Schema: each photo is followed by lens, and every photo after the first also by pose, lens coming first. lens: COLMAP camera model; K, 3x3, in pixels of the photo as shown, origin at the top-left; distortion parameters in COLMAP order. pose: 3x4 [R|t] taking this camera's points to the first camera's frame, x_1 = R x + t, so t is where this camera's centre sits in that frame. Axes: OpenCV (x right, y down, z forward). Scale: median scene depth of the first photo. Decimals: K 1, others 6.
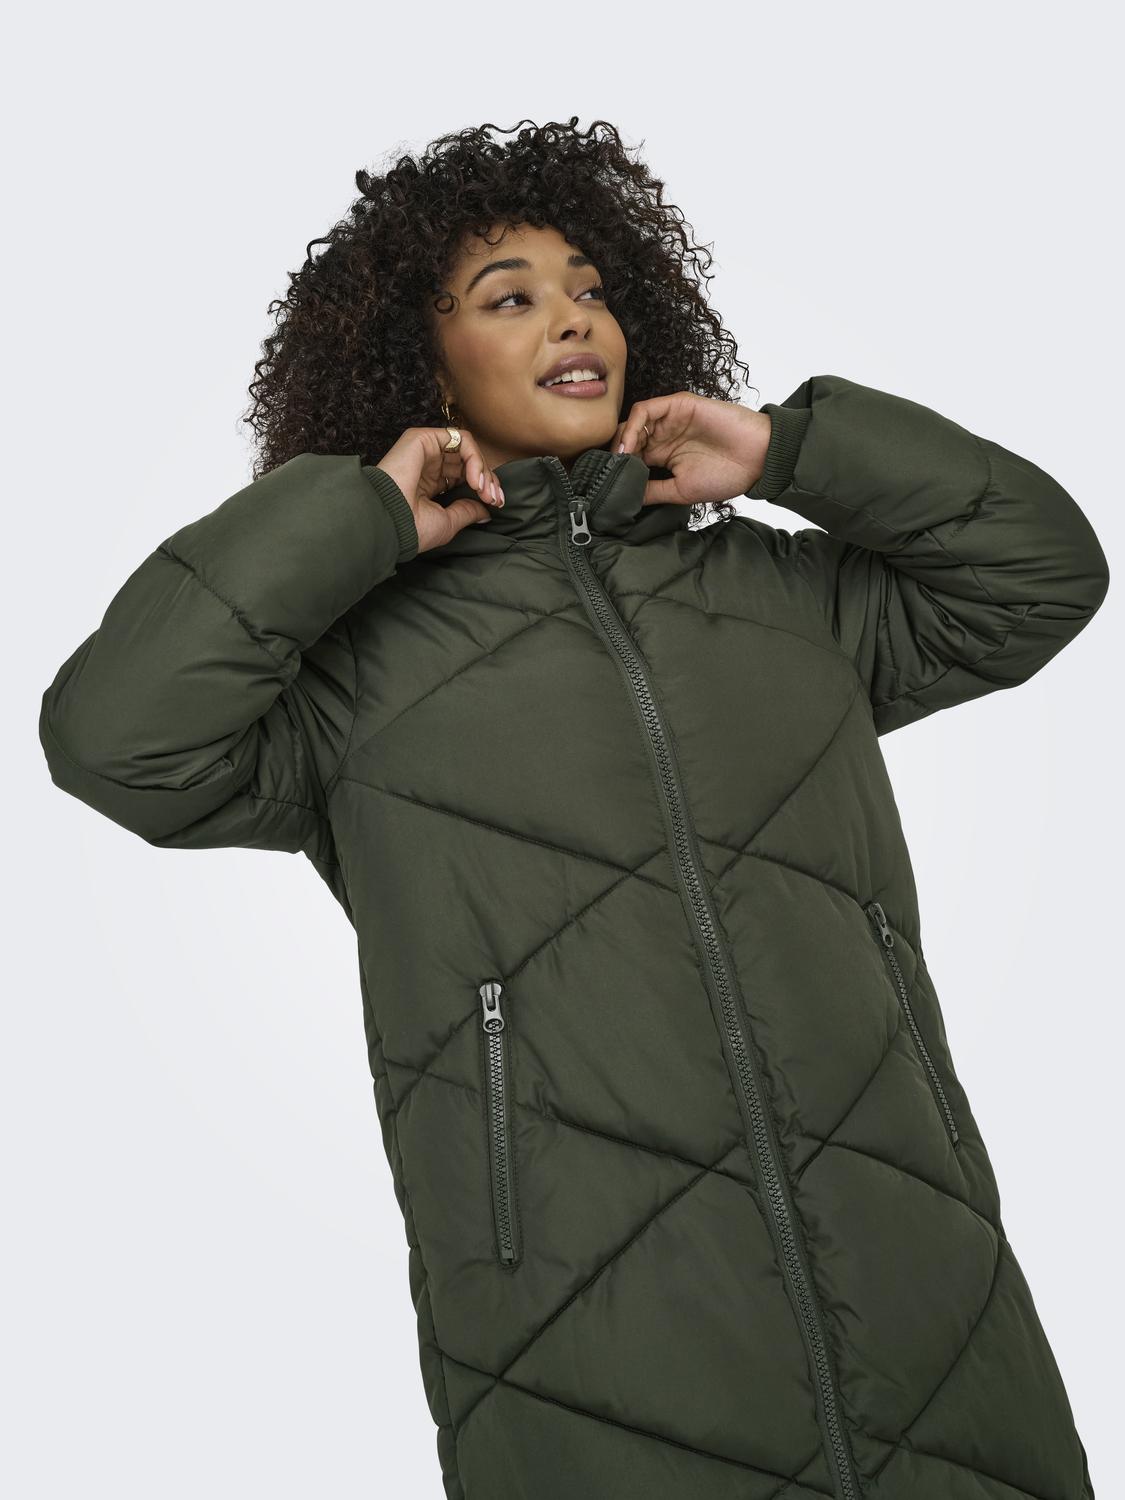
lens RADIAL K [[2090.8, 0, 562.5], [0, 2090.8, 750.0], [0, 0, 1]] dist [1.235817, 0.000911]
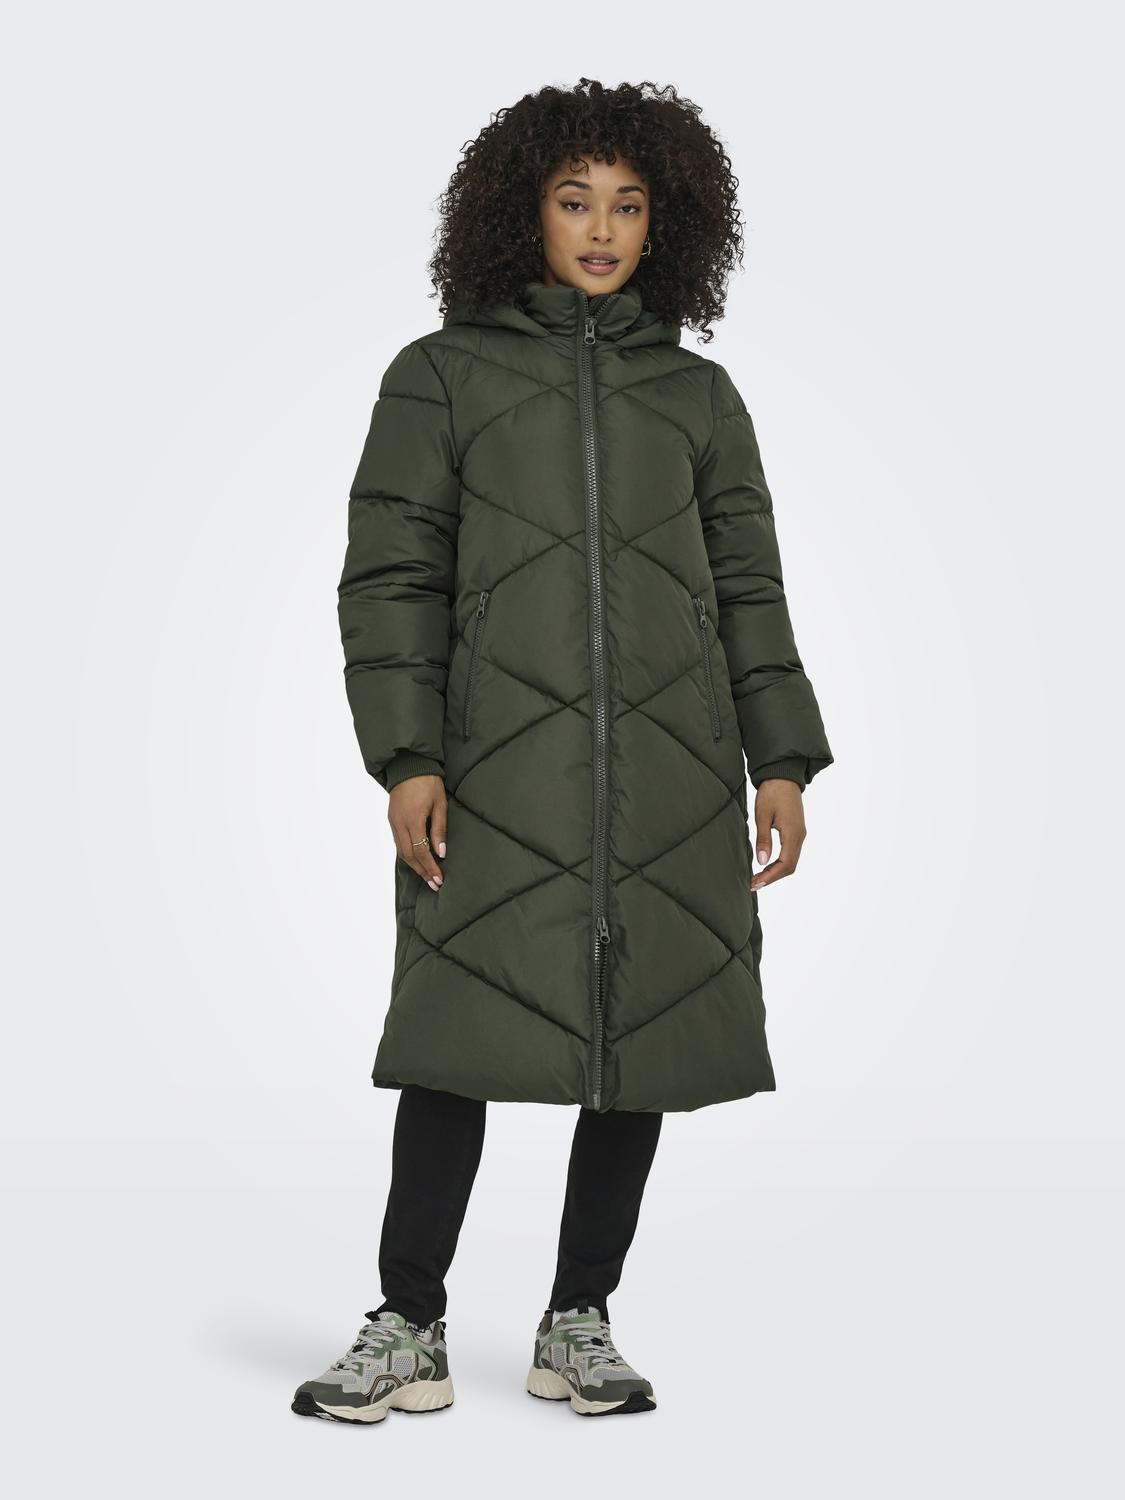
lens RADIAL K [[3106.9, 0, 562.5], [0, 3106.9, 750.0], [0, 0, 1]] dist [1.316786, 0.013077]
pose [[0.971142, 0.238445, 0.005219, 0.054907], [-0.238017, 0.967542, 0.084909, 0.004162], [0.015196, -0.083701, 0.996375, -1.580883]]
